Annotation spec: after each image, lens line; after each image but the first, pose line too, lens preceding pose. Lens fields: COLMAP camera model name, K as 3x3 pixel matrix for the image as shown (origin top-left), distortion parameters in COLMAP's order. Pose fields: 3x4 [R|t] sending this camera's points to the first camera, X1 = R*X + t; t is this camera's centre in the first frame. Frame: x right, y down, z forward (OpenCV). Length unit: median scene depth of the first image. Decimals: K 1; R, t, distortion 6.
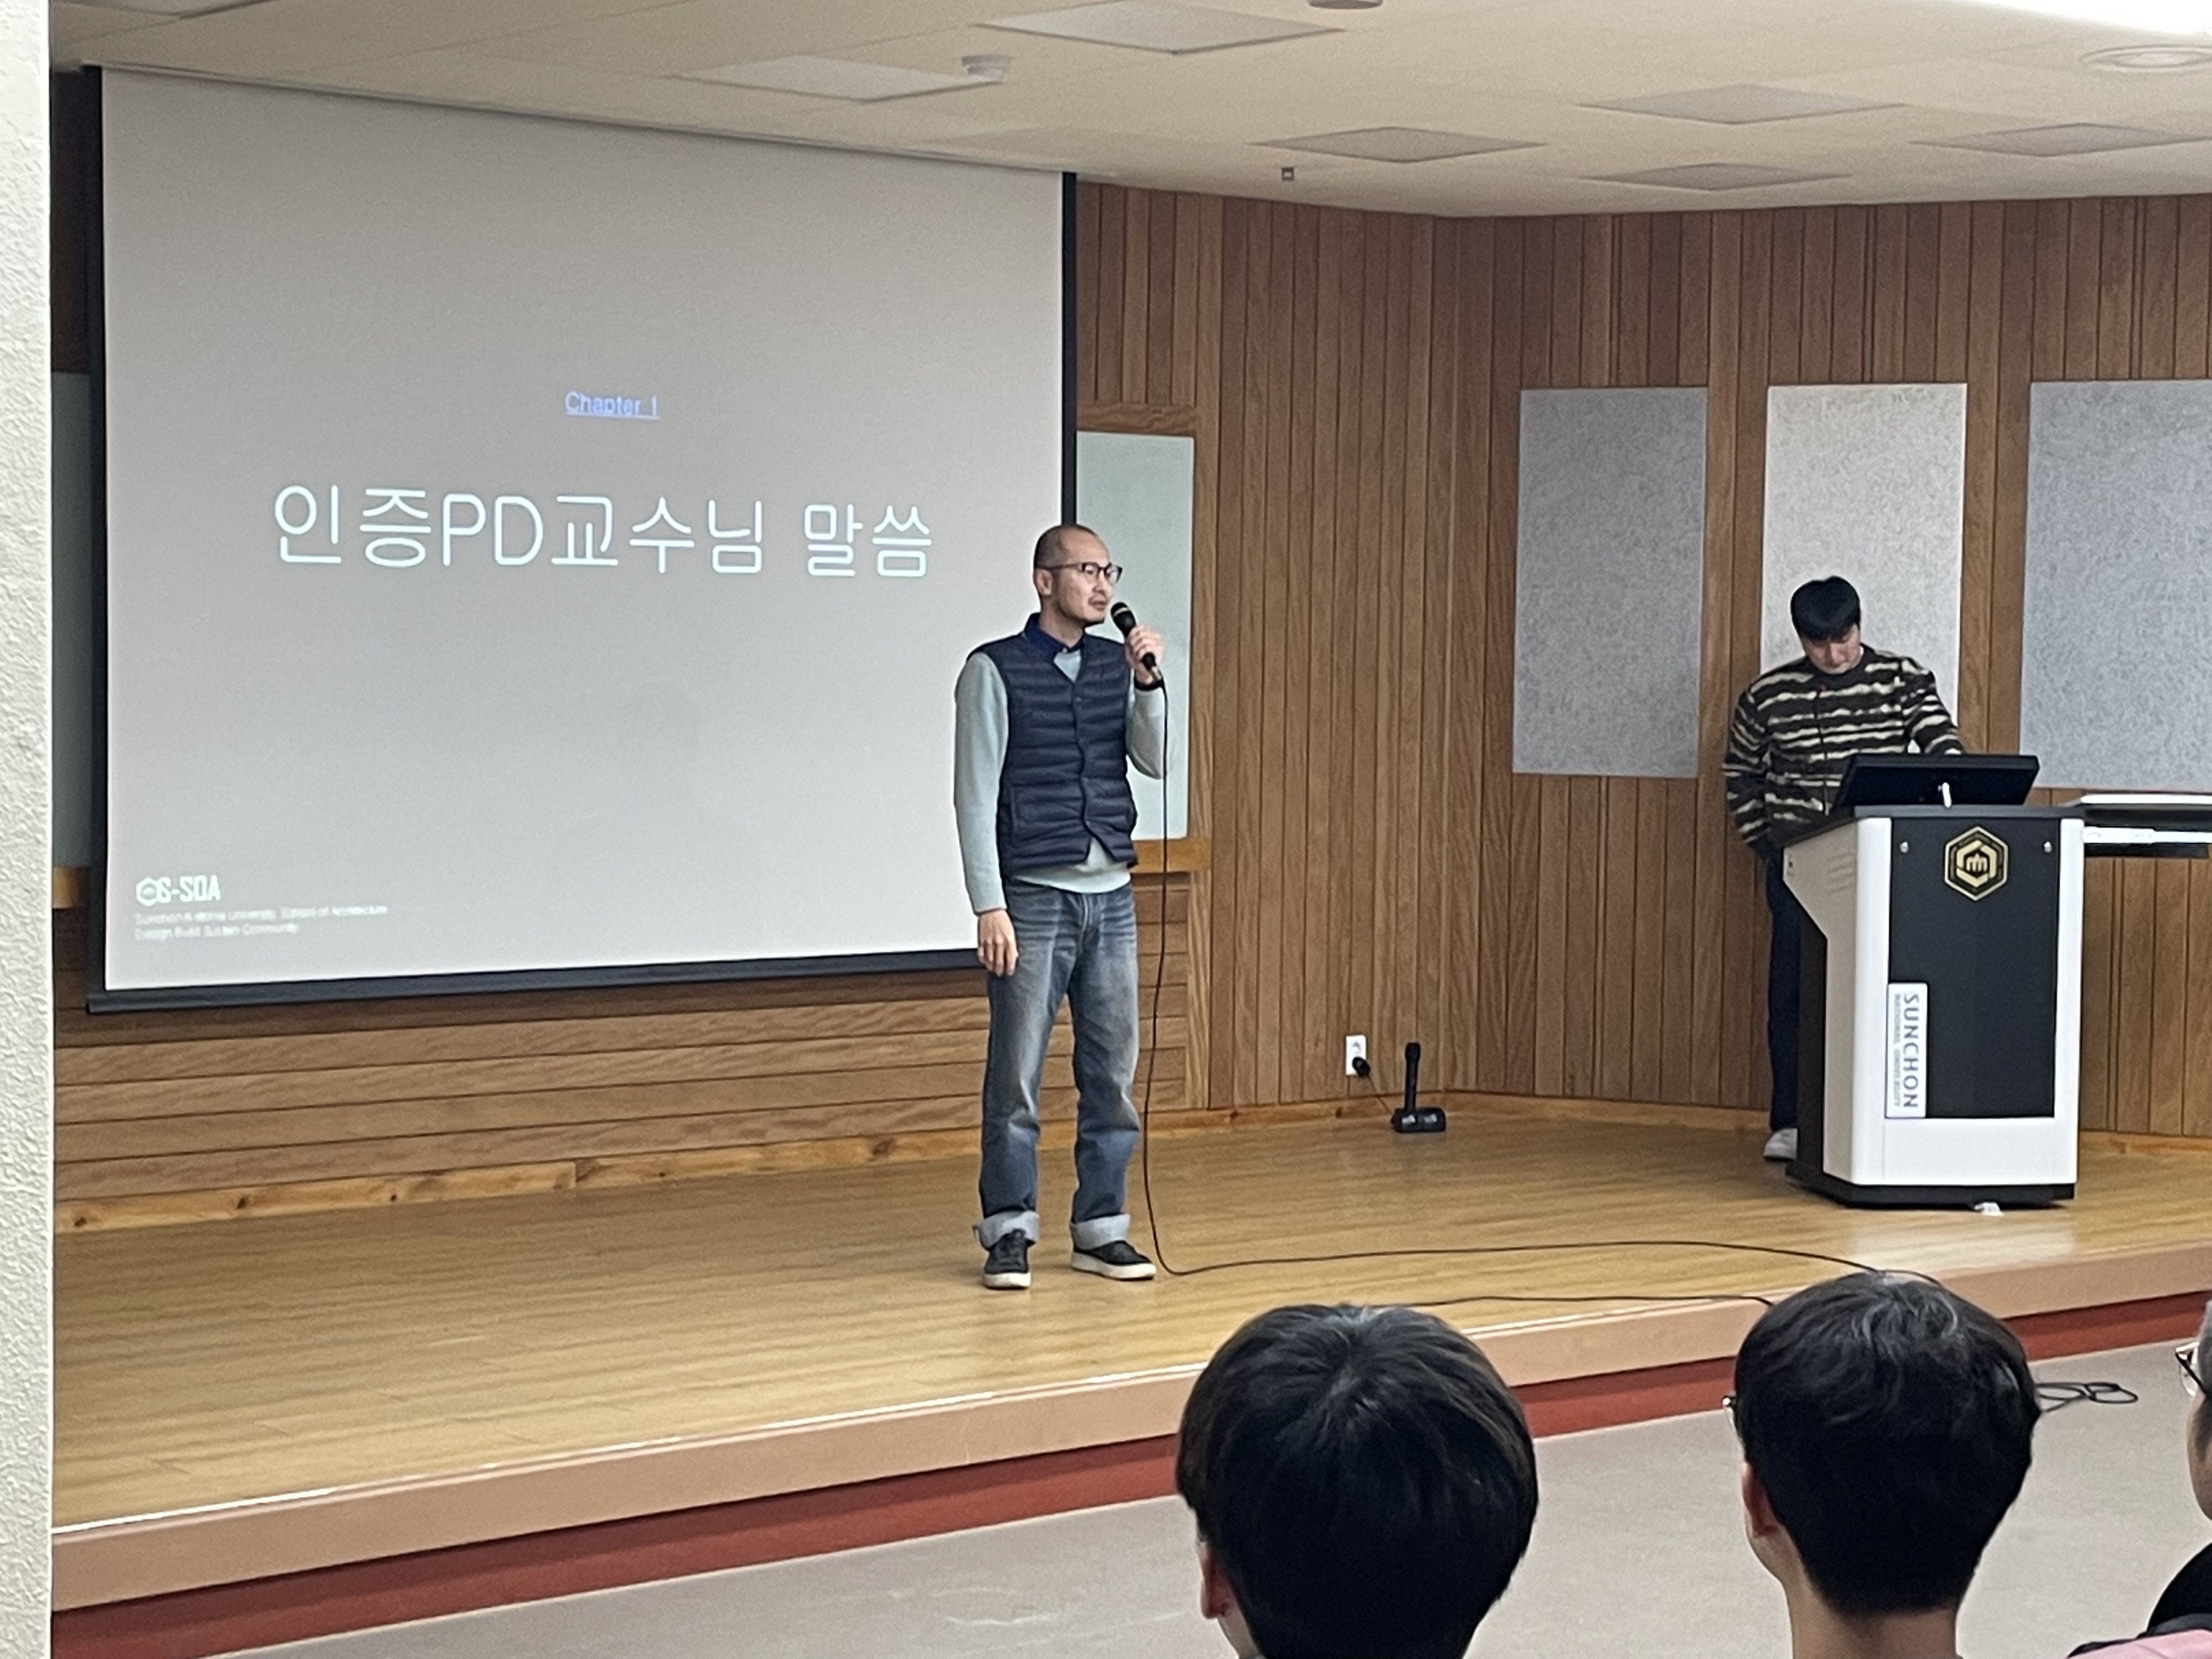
lens RADIAL K [[4179.1, 0, 1106.0], [0, 4179.1, 829.5], [0, 0, 1]] dist [0.077612, 0.324450]
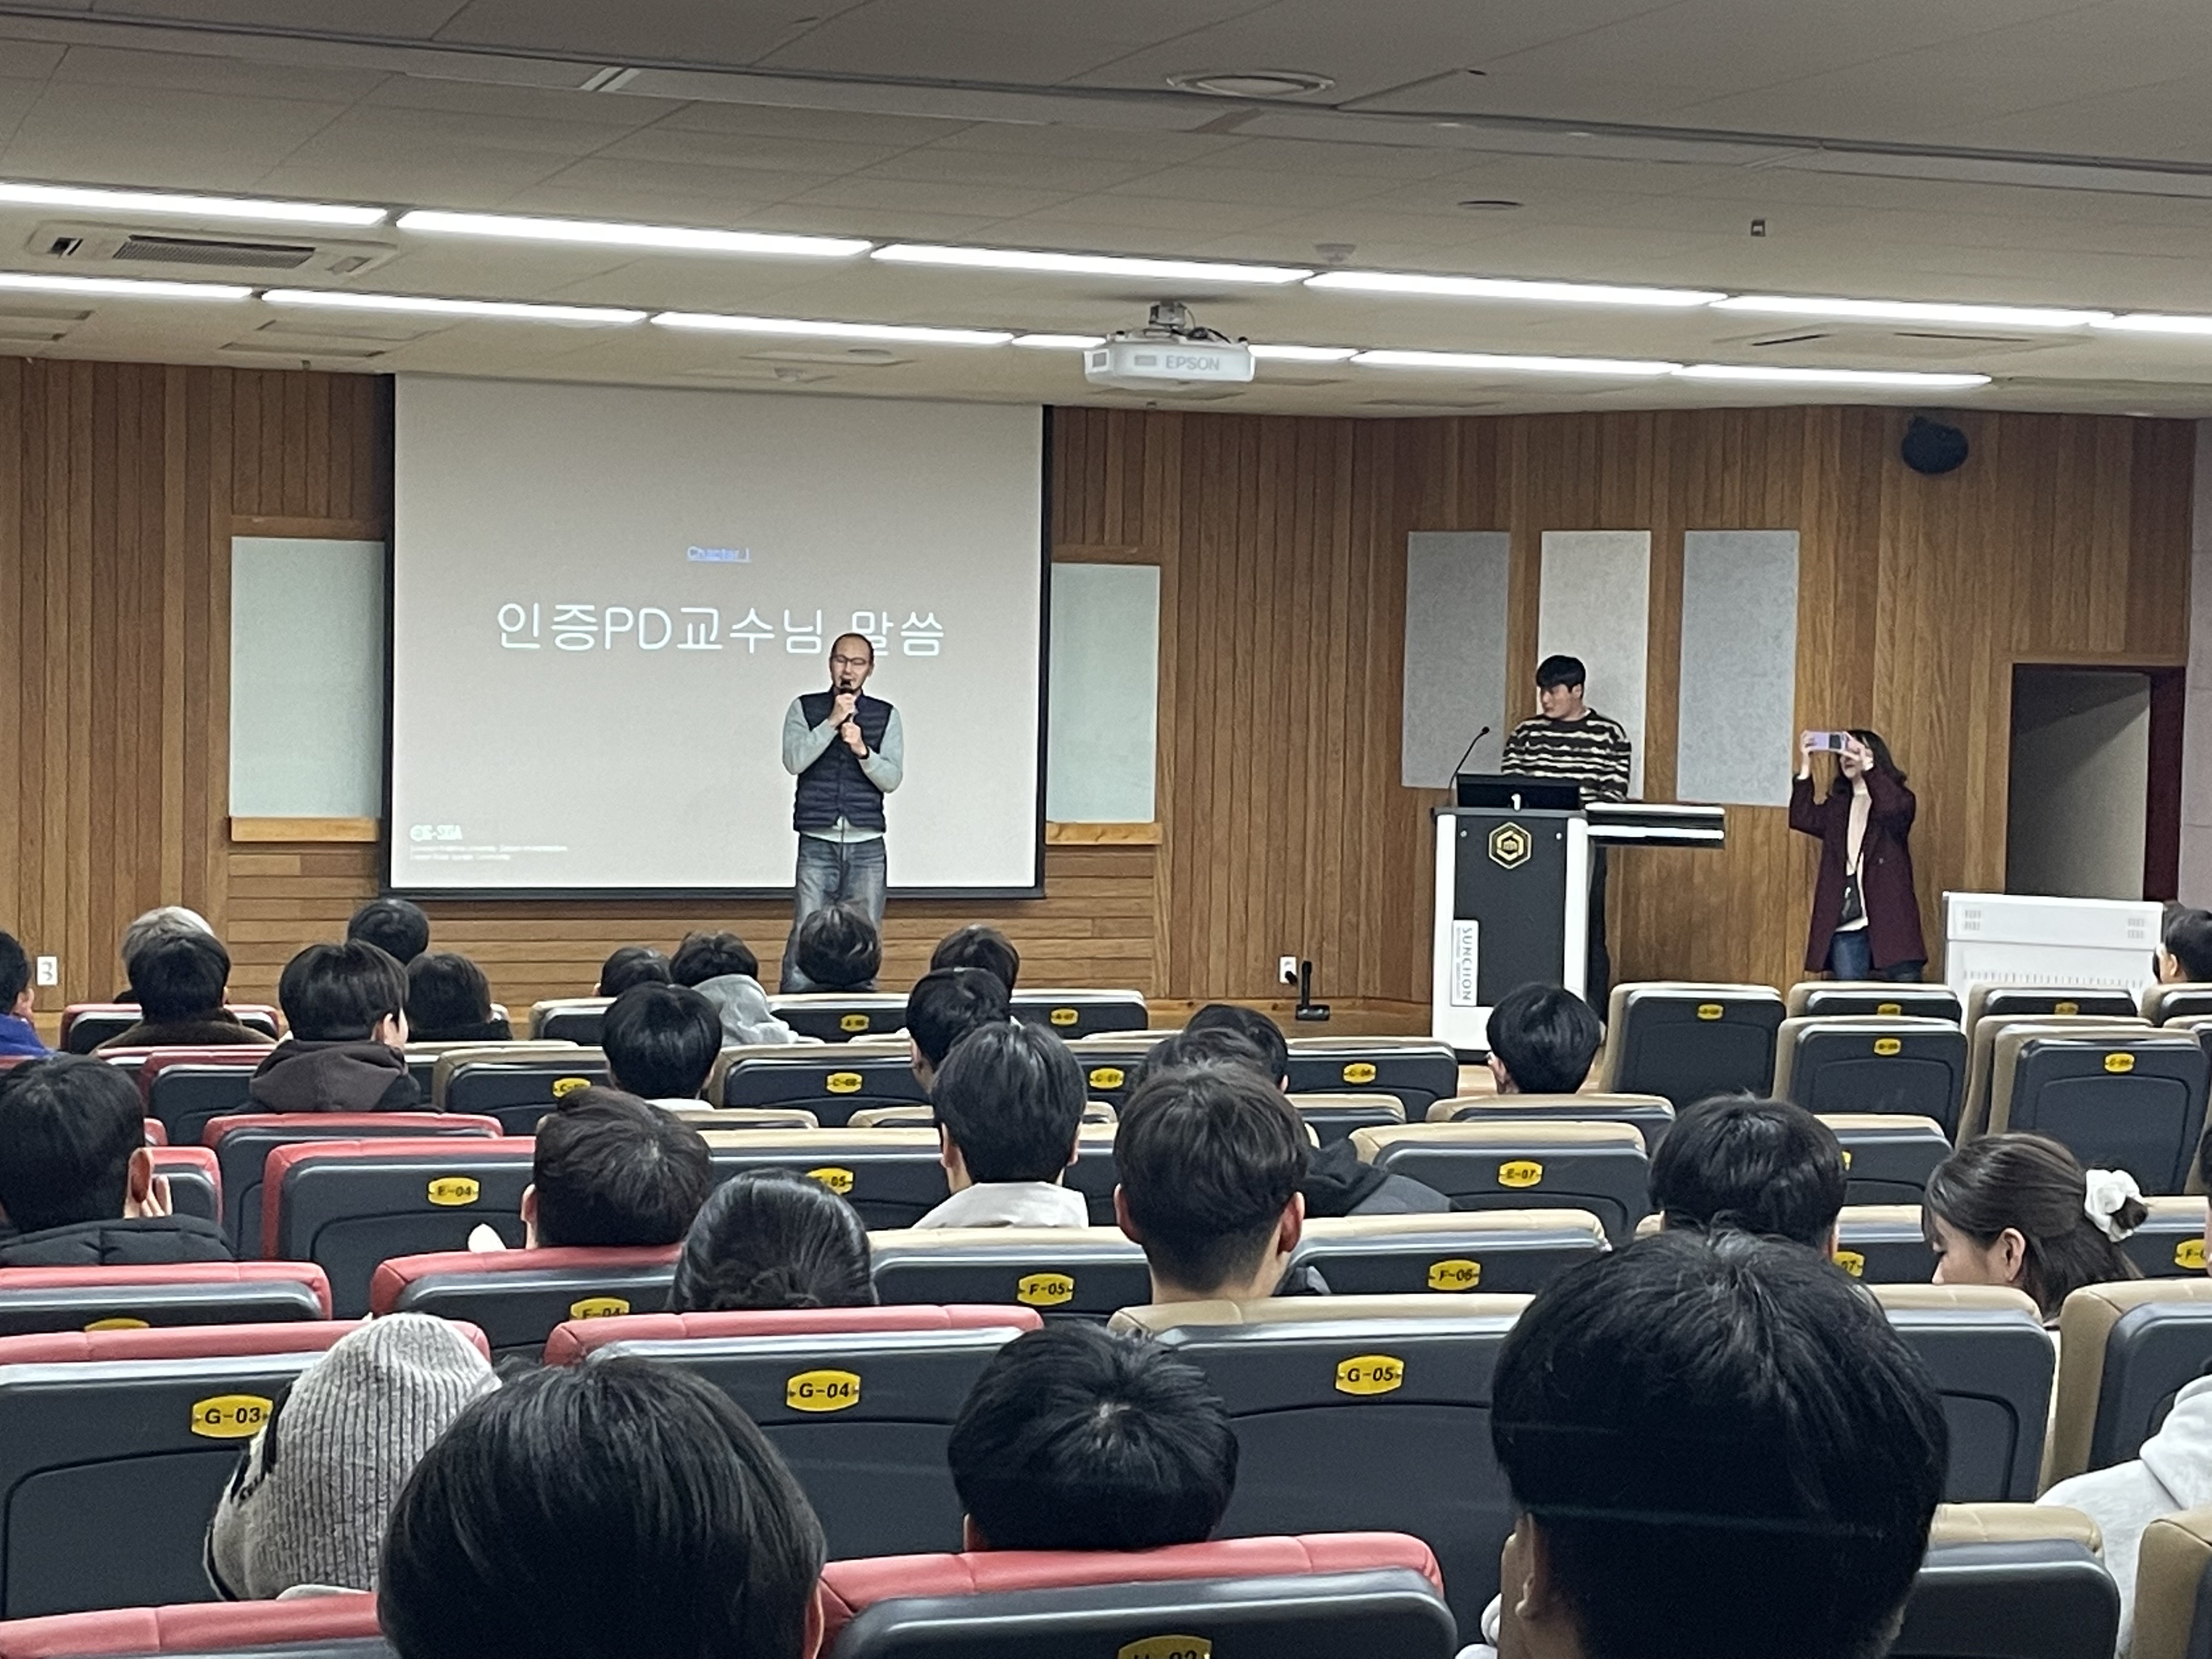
lens RADIAL K [[3990.2, 0, 1106.0], [0, 3990.2, 829.5], [0, 0, 1]] dist [0.030662, 0.053262]
pose [[0.942184, 0.022277, -0.334356, 0.503630], [-0.024591, 0.999694, -0.002688, 0.008797], [0.334194, 0.010754, 0.942443, -0.407267]]
